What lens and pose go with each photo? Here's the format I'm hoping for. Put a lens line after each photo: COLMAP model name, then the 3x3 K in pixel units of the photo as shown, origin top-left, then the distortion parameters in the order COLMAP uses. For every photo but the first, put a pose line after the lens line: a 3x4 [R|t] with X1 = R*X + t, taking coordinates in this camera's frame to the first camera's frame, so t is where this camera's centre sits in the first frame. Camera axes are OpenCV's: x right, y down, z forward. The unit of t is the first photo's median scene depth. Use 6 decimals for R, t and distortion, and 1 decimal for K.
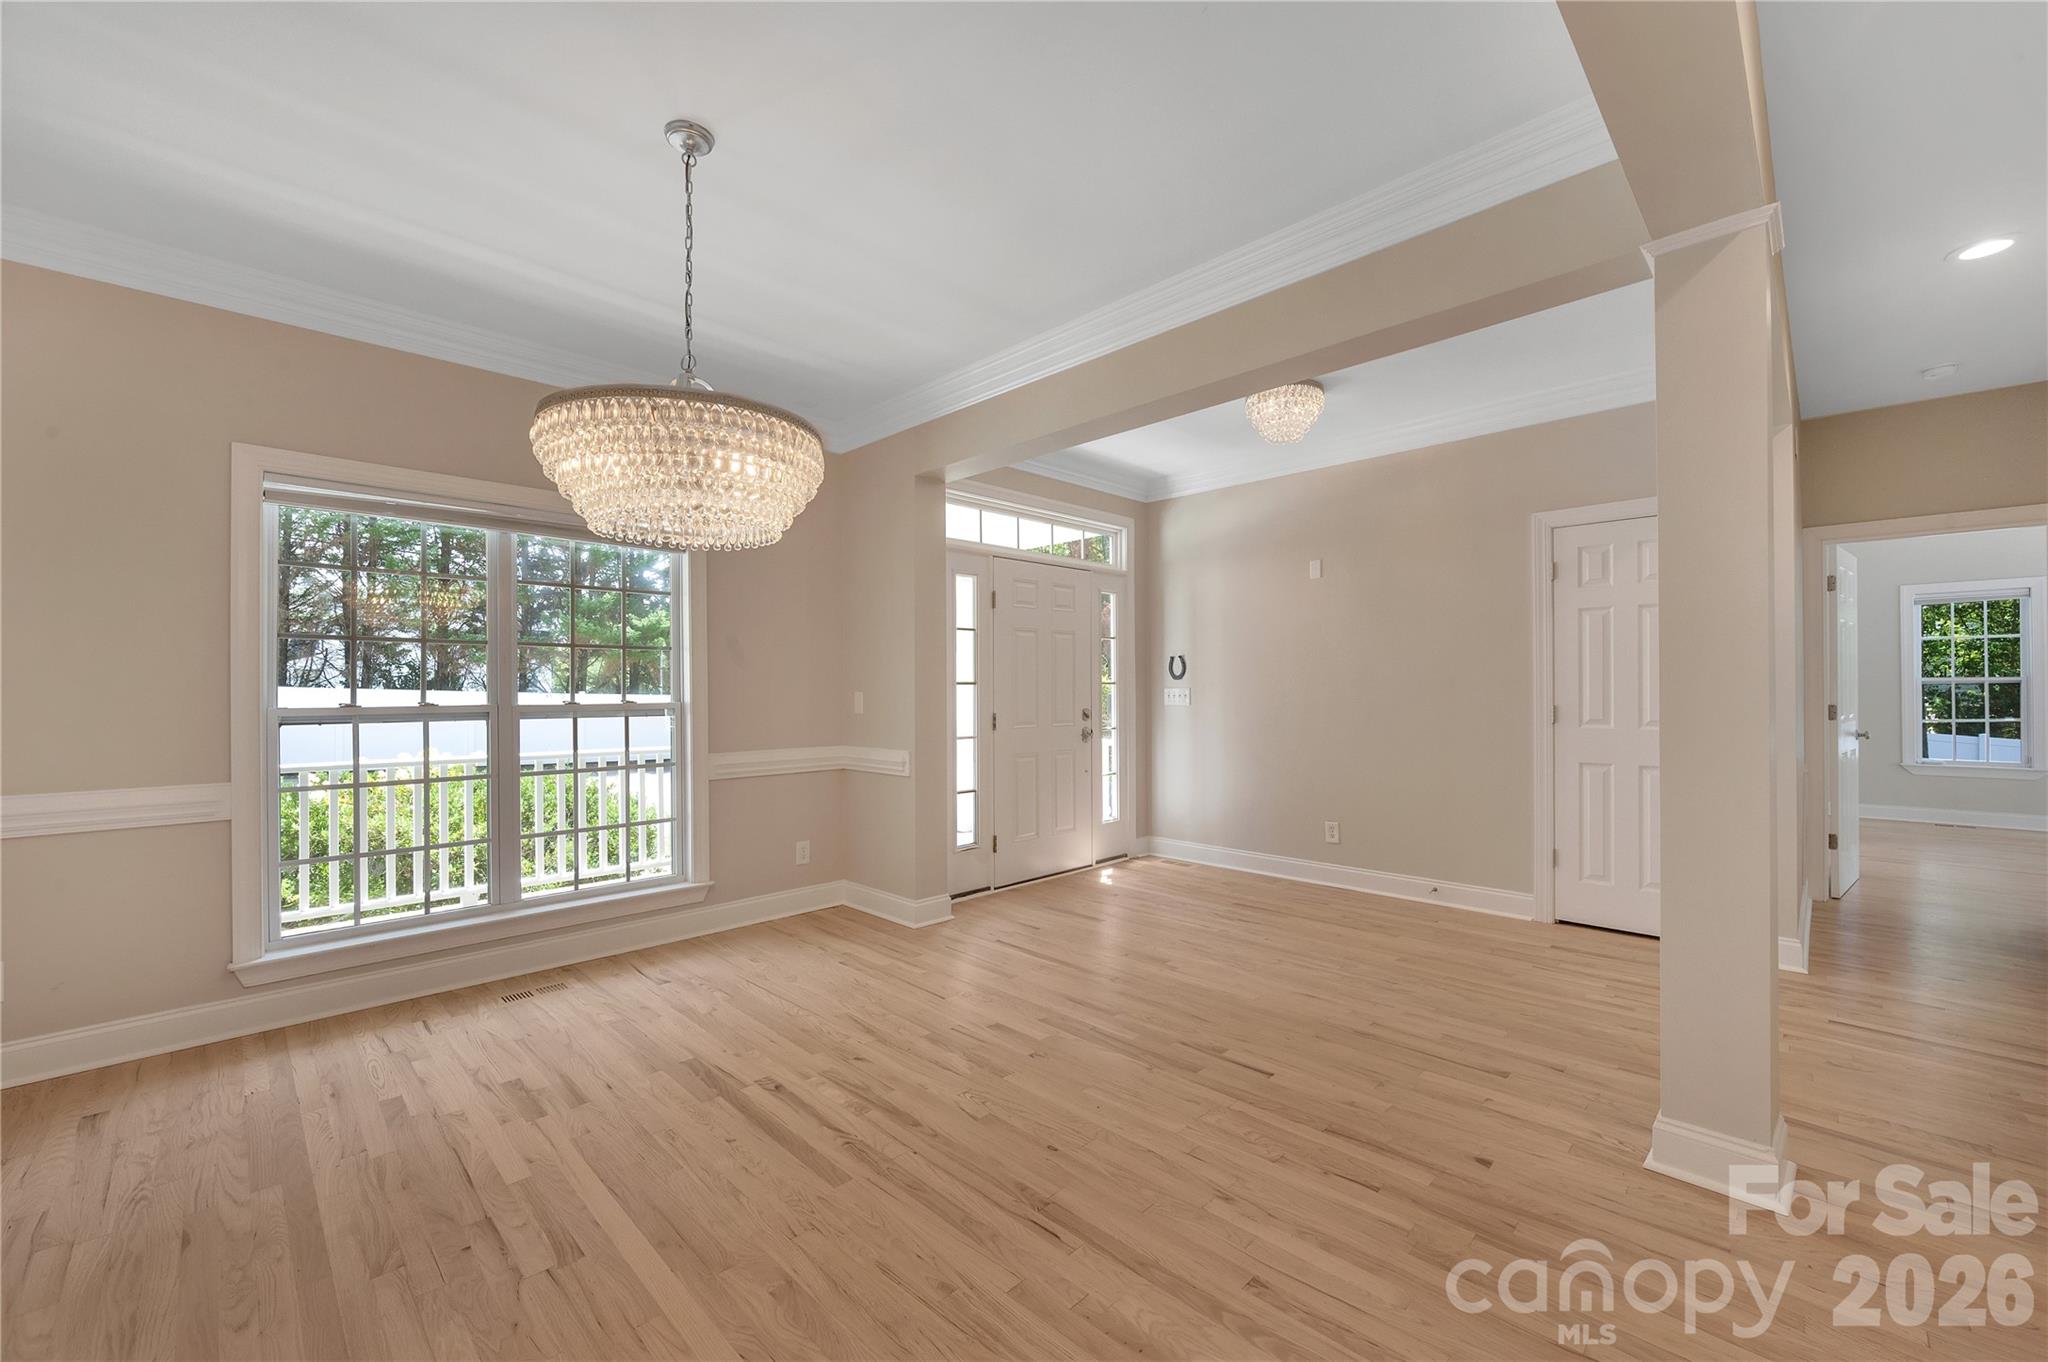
lens RADIAL K [[906.7, 0, 1024.0], [0, 906.7, 681.0], [0, 0, 1]] dist [0.000500, 0.000220]
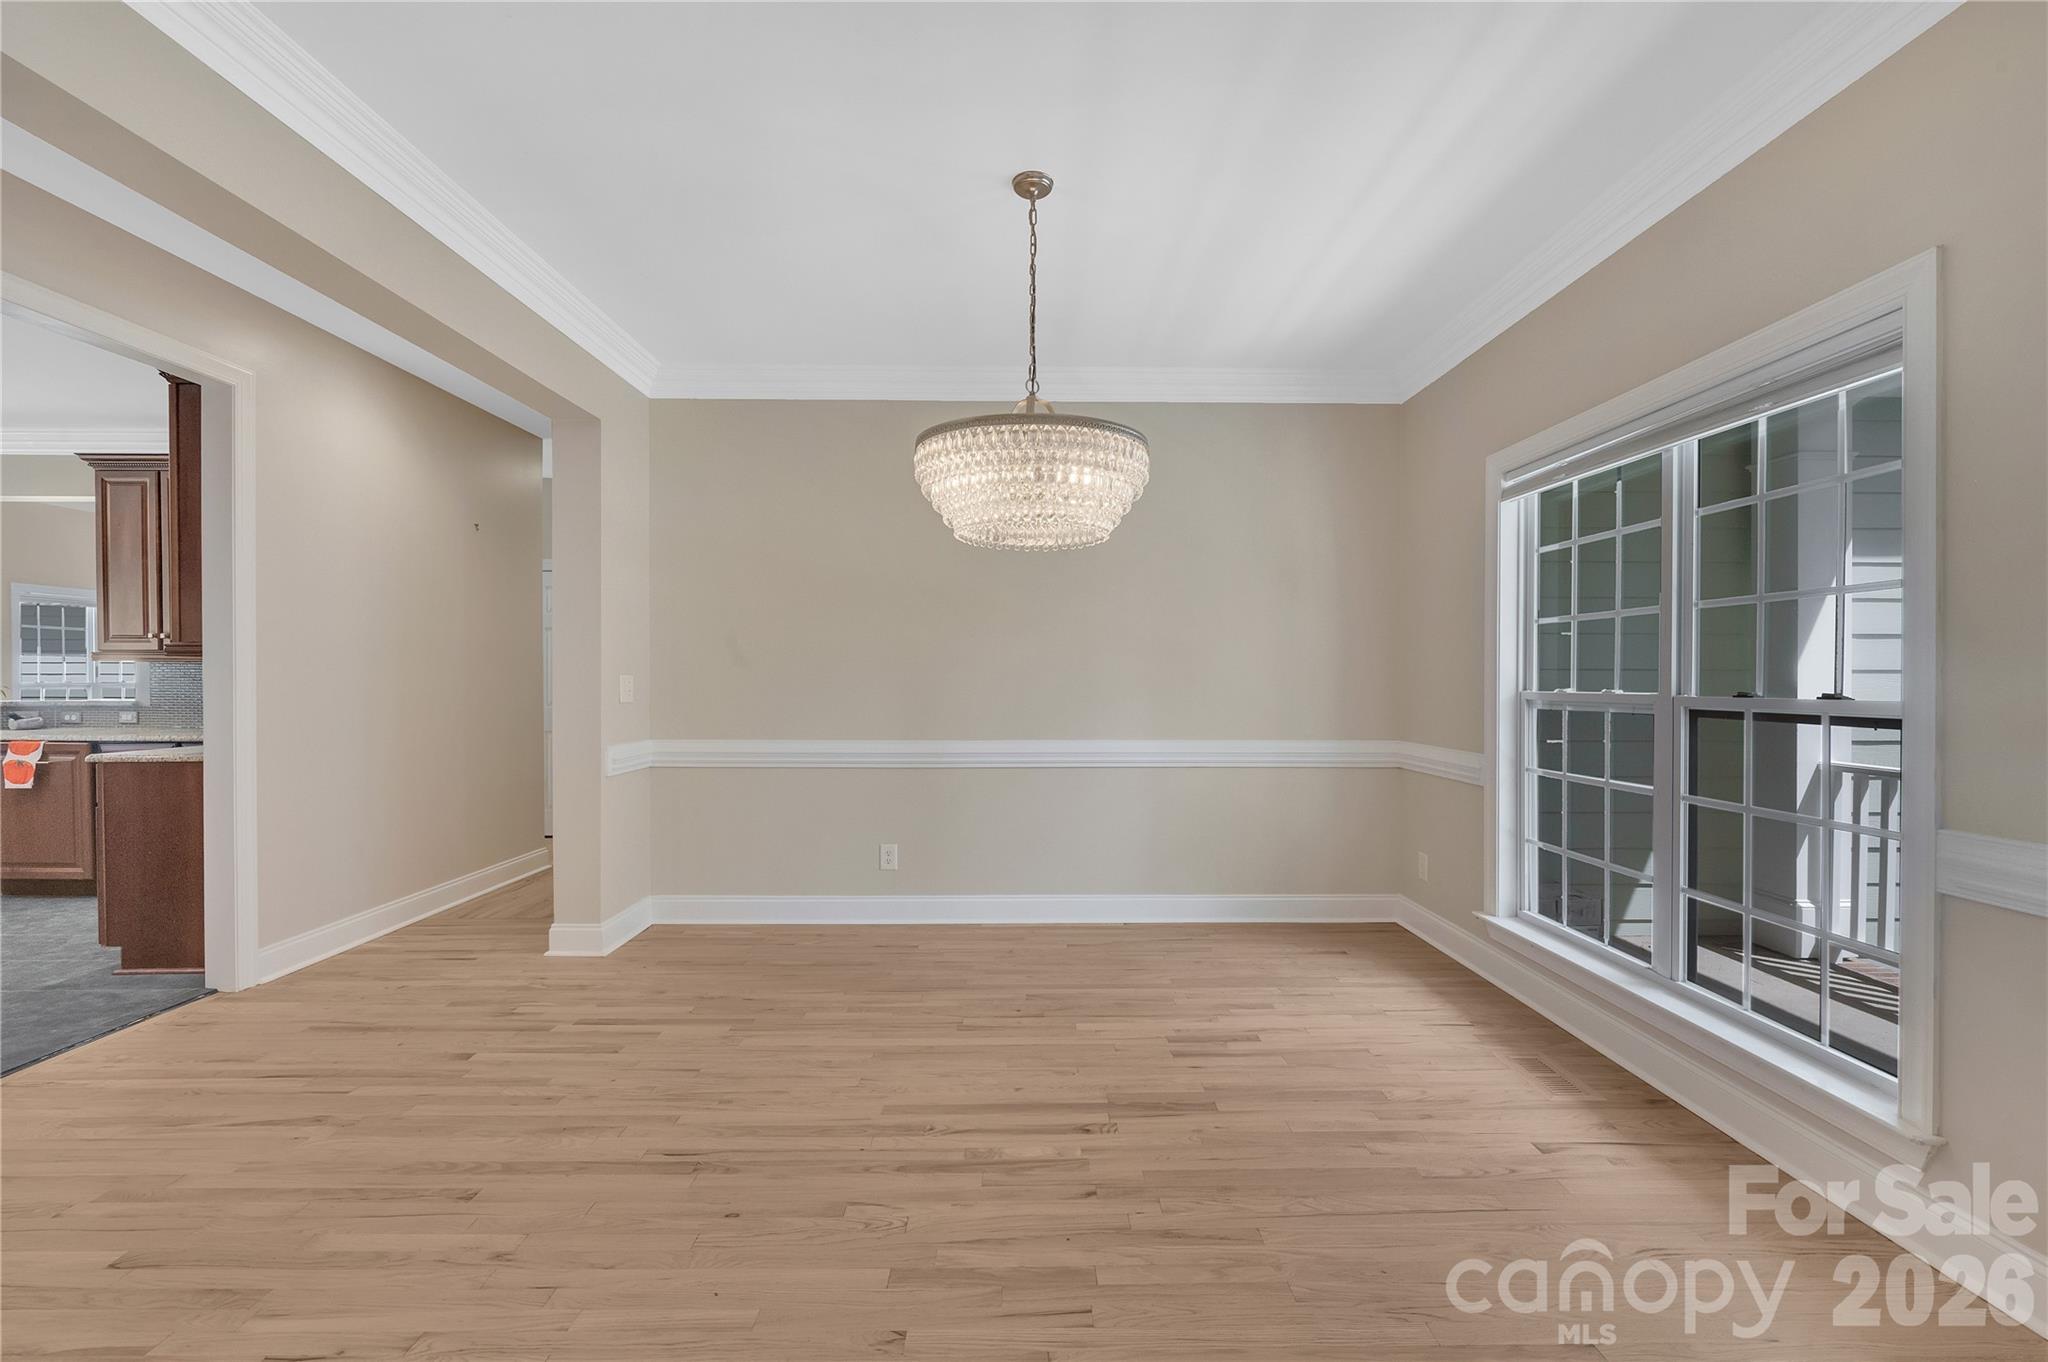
lens RADIAL K [[867.9, 0, 1029.5], [0, 867.9, 684.0], [0, 0, 1]] dist [-0.000493, 0.000714]
pose [[-0.715616, 0.008654, -0.698441, 0.350084], [0.009716, 0.999950, 0.002435, 0.014746], [0.698427, -0.005043, -0.715664, 1.569962]]
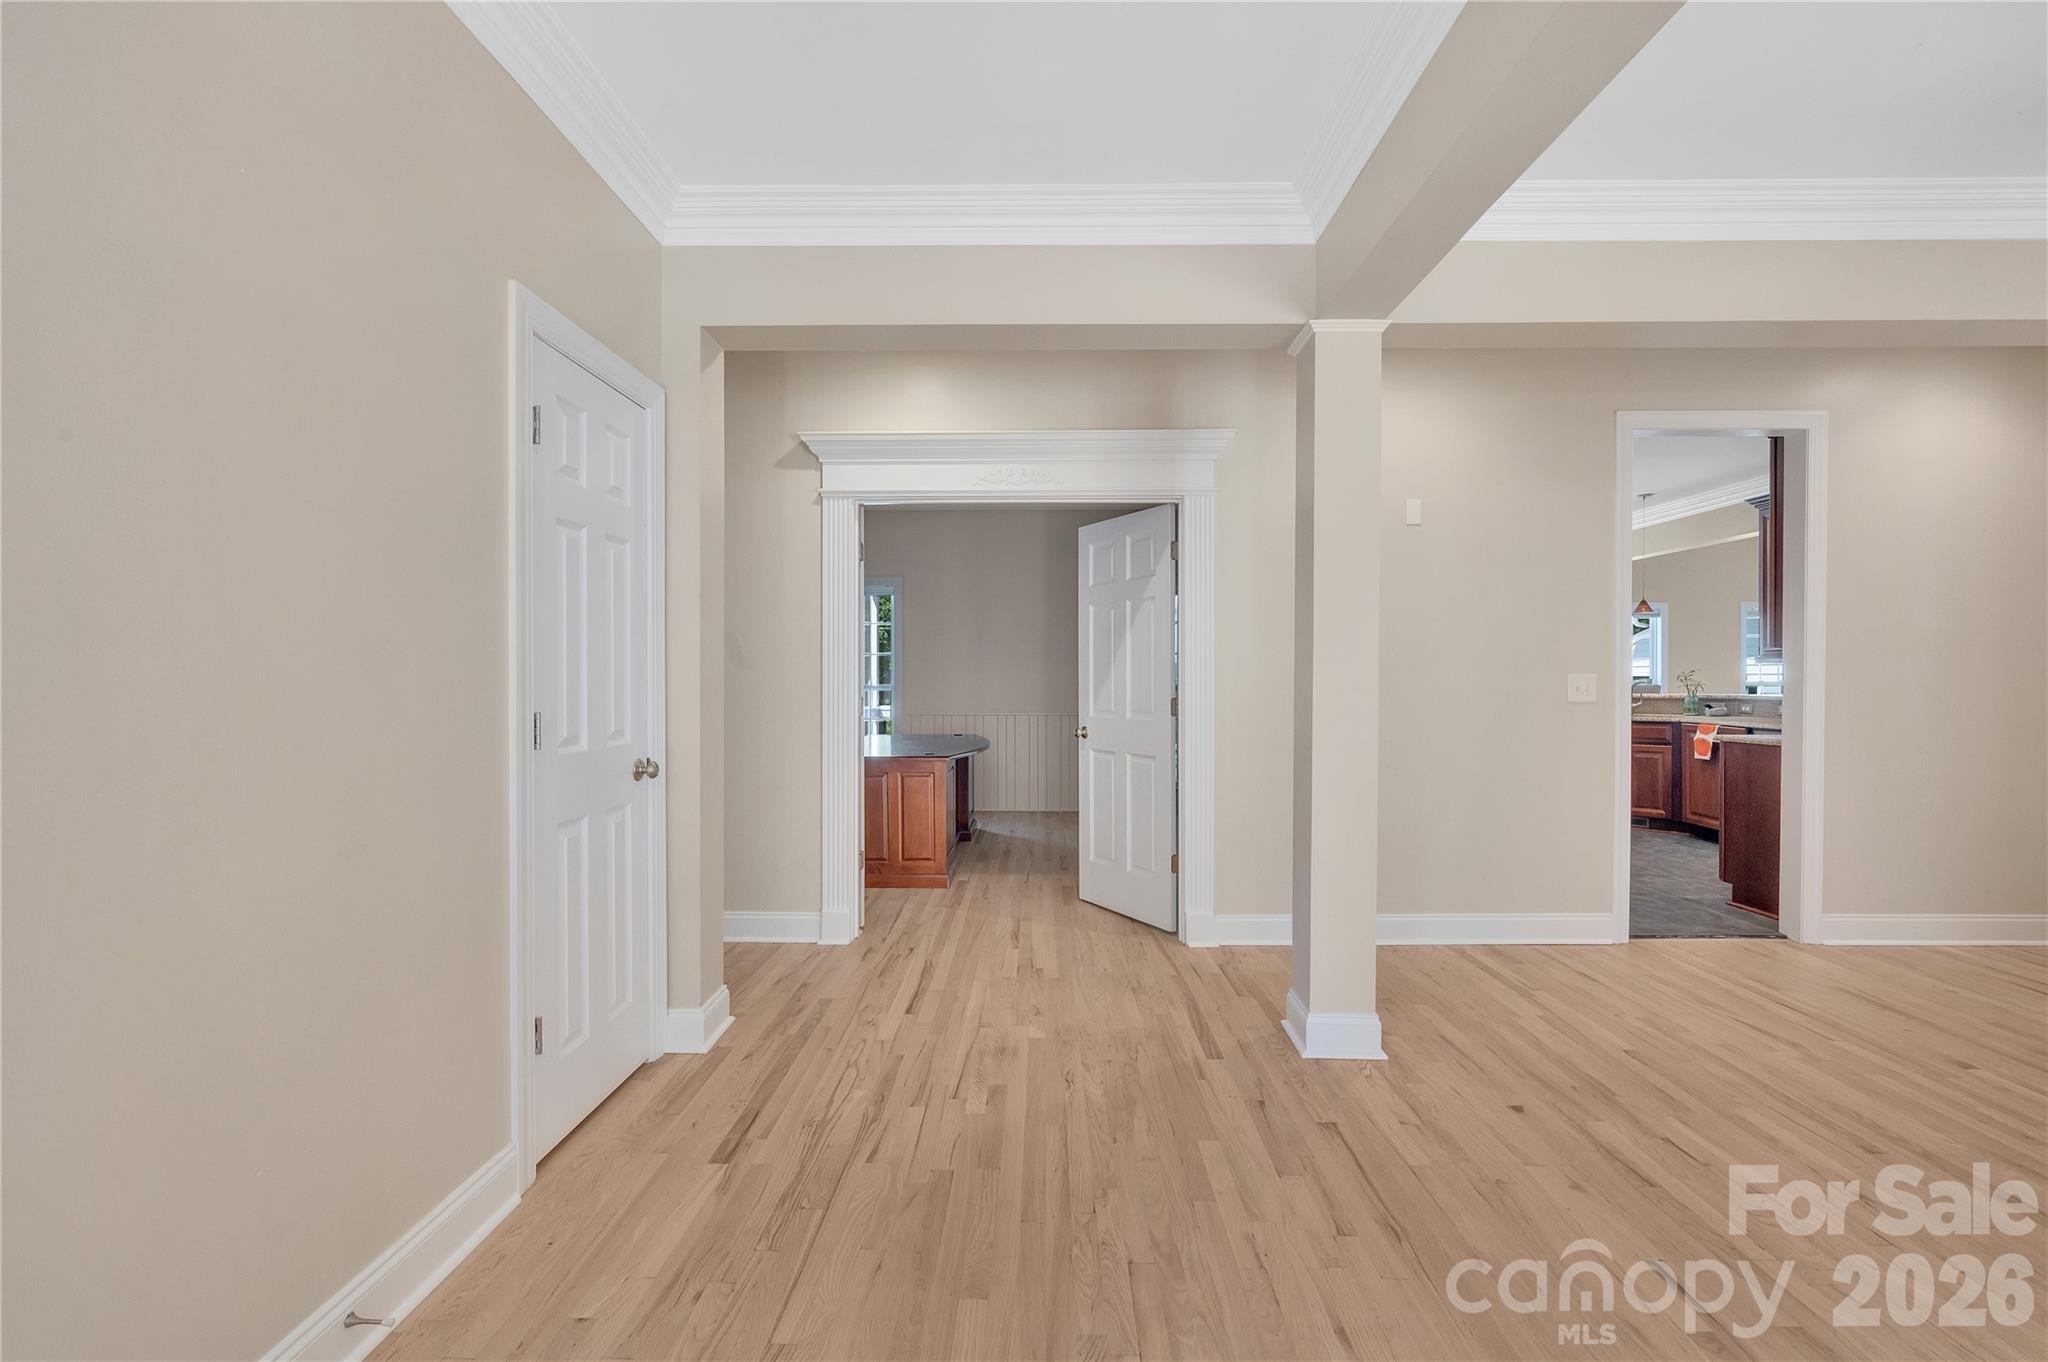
lens RADIAL K [[838.0, 0, 1026.5], [0, 838.0, 685.9], [0, 0, 1]] dist [-0.008112, 0.000458]
pose [[-0.677953, -0.001113, 0.735105, 0.142018], [-0.001911, 0.999998, -0.000248, 0.014175], [-0.735103, -0.001573, -0.677954, 1.819945]]
